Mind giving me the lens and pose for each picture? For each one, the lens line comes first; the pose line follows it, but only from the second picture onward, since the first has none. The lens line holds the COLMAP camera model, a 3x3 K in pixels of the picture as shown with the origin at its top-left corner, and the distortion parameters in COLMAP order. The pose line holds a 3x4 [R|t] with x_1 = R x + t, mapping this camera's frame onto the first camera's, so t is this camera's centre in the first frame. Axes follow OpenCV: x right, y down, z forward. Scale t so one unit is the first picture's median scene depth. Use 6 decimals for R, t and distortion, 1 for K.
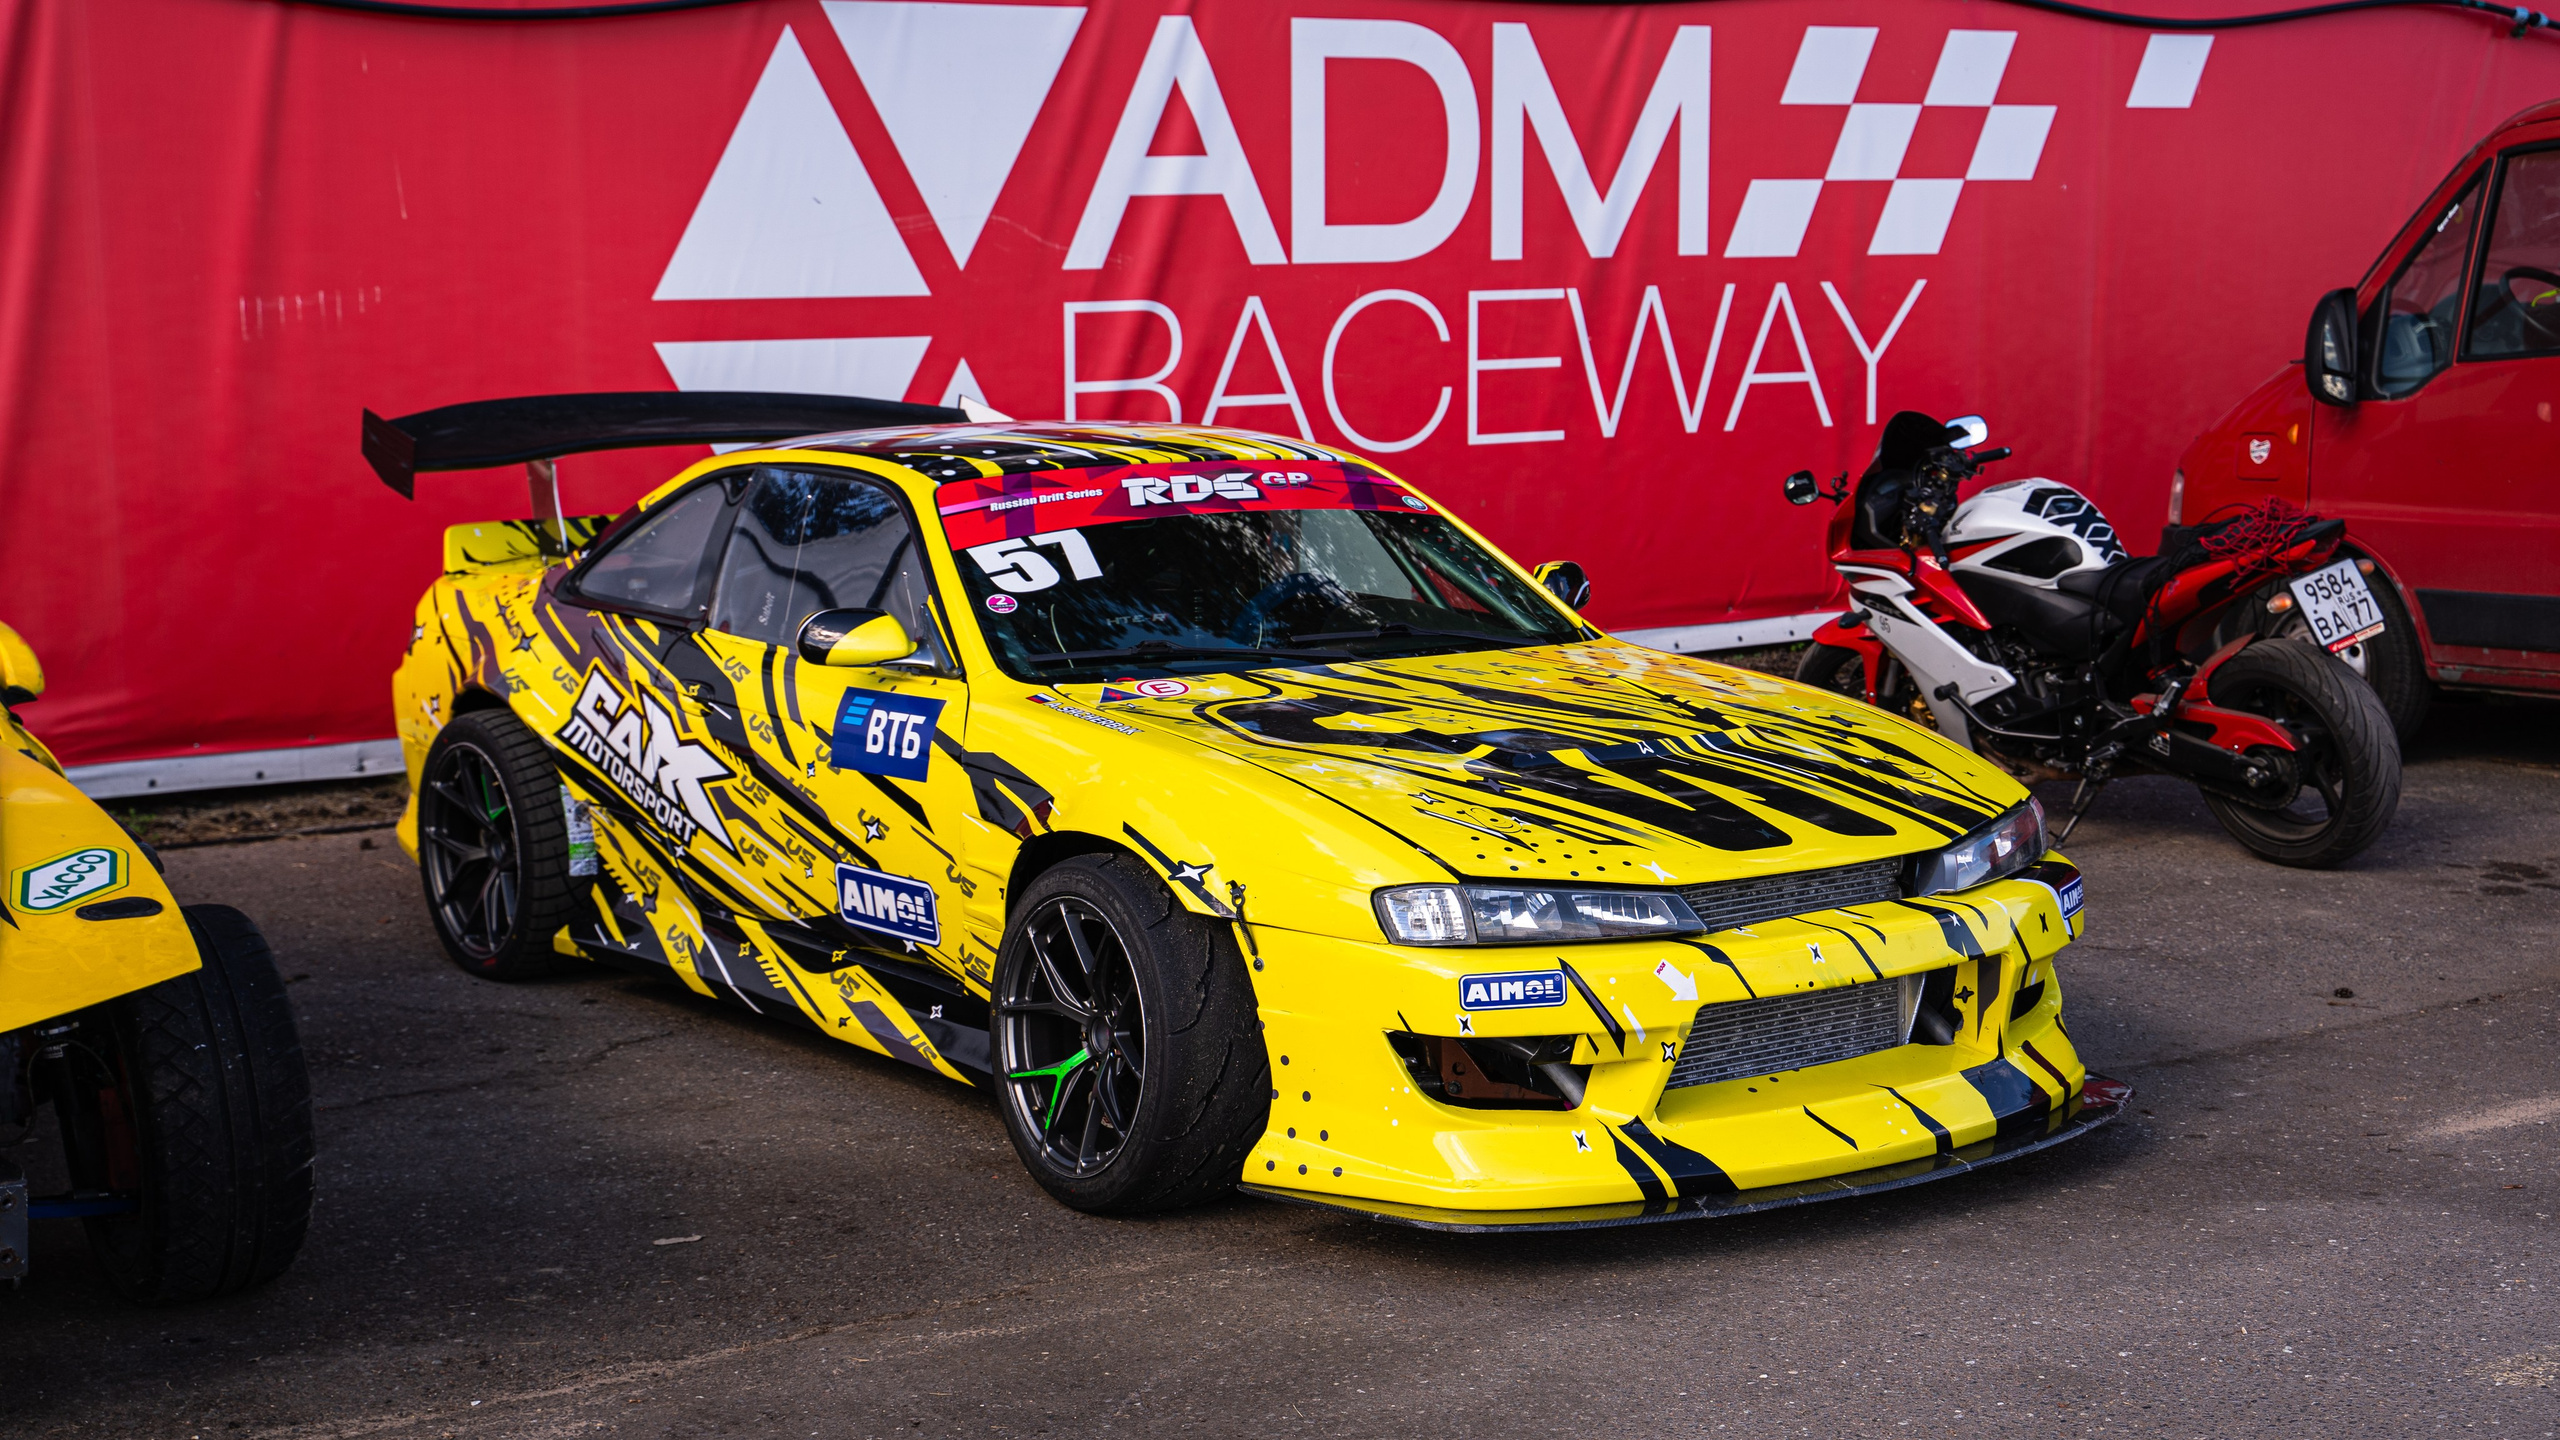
lens RADIAL K [[3673.7, 0, 1305.0], [0, 3673.7, 724.7], [0, 0, 1]] dist [0.071560, 0.114794]
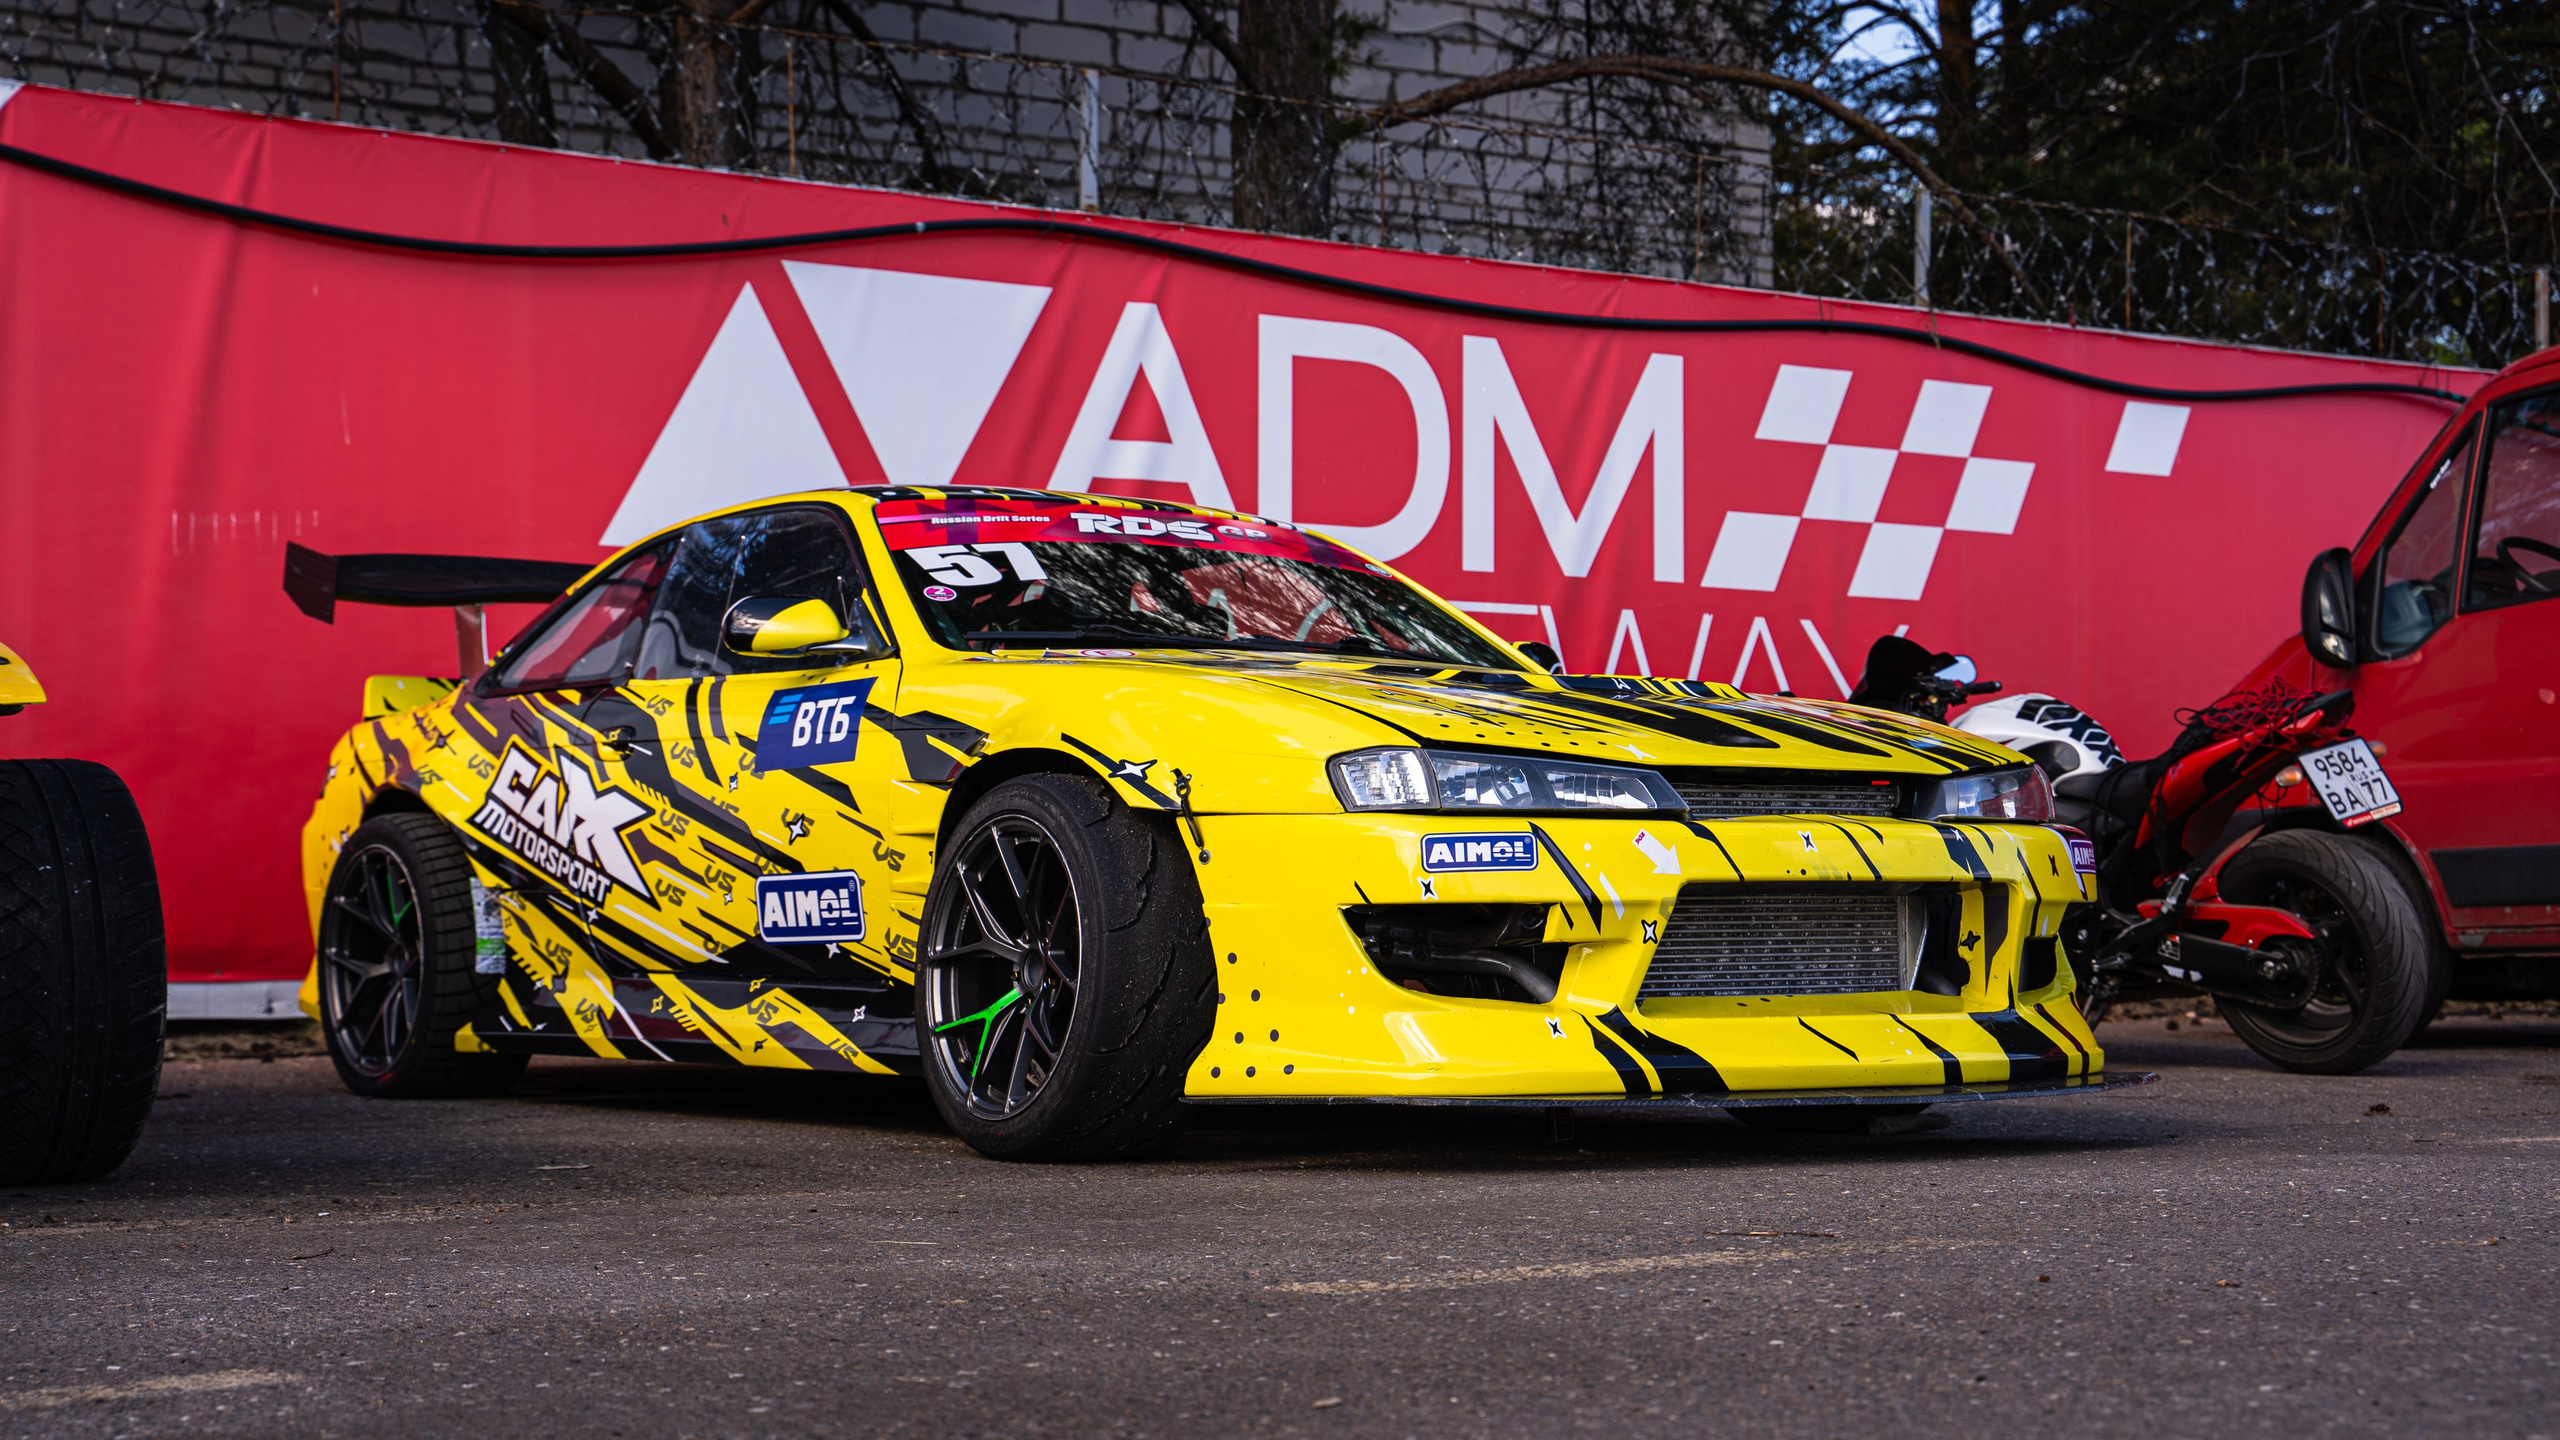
lens RADIAL K [[3719.9, 0, 1280.0], [0, 3719.9, 720.0], [0, 0, 1]] dist [0.077485, 0.084513]
pose [[0.999989, 0.004444, -0.001340, 0.005935], [-0.004619, 0.981095, -0.193473, 0.170326], [0.000455, 0.193477, 0.981105, 0.061147]]
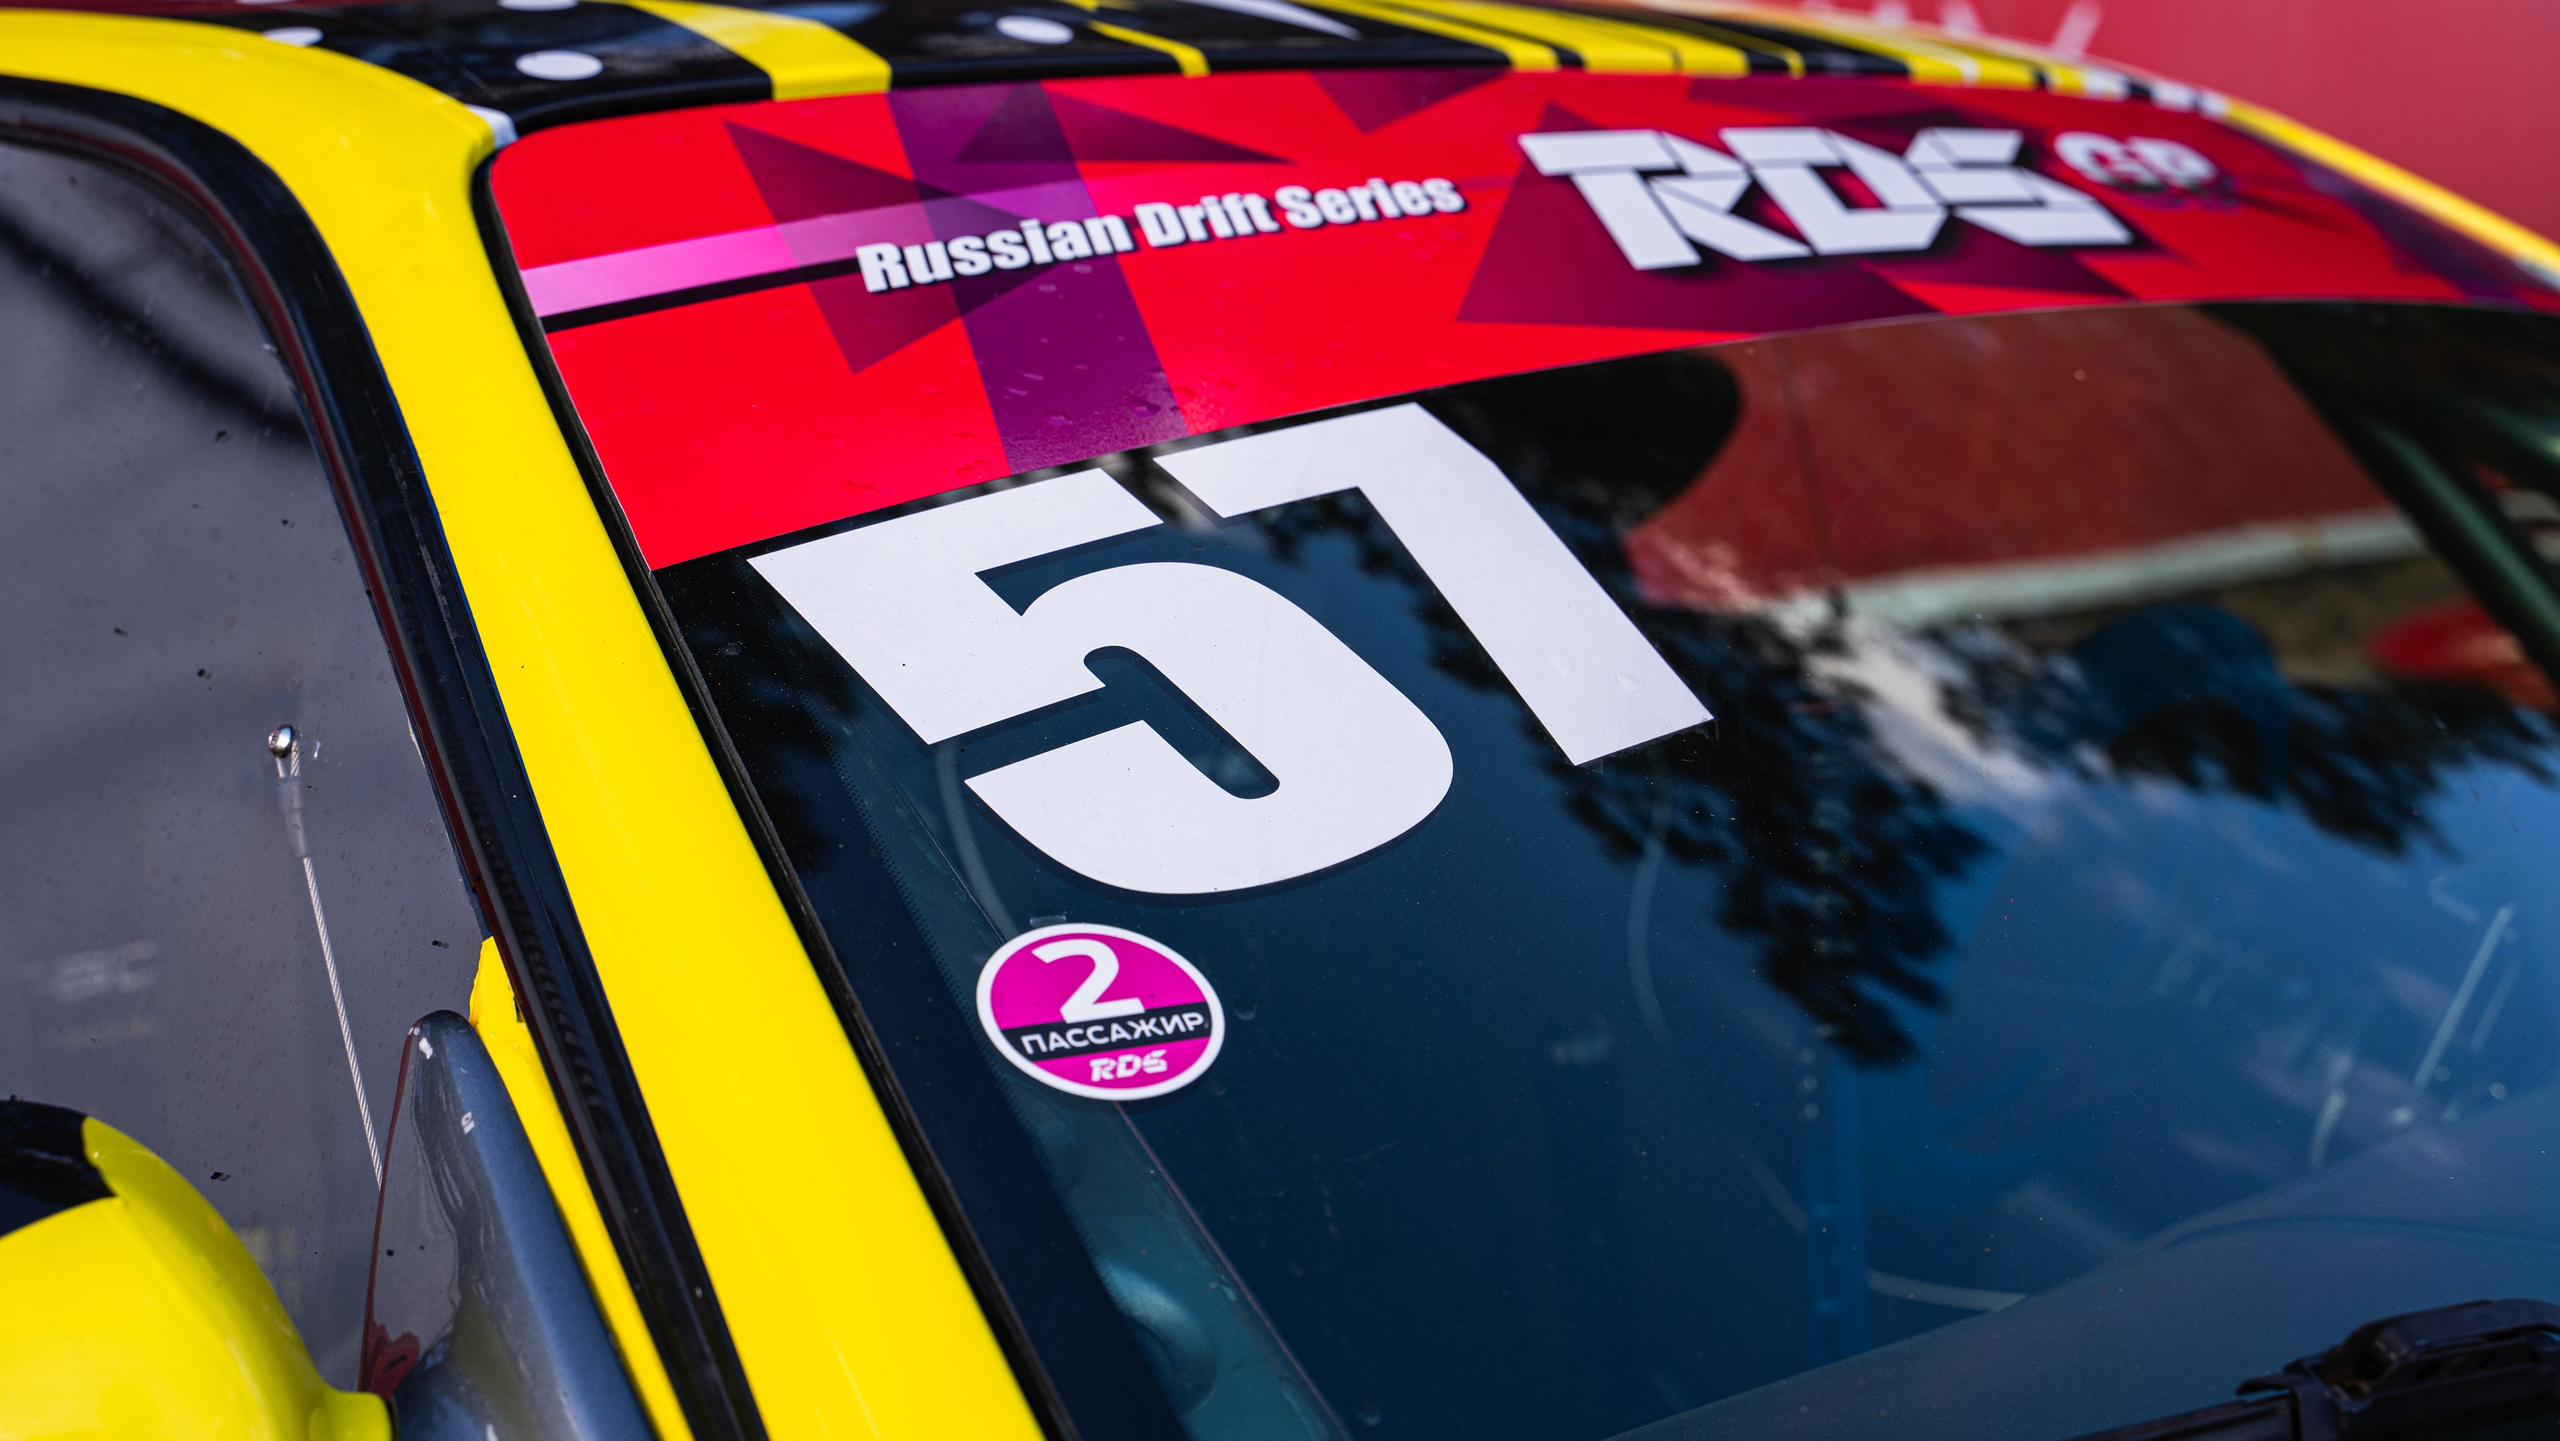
lens RADIAL K [[3478.1, 0, 1280.0], [0, 3478.1, 720.5], [0, 0, 1]] dist [0.003899, 0.006074]
pose [[0.988570, -0.026216, 0.148465, -0.086457], [0.022676, 0.999418, 0.025482, -0.041899], [-0.149047, -0.021824, 0.988589, 0.819291]]
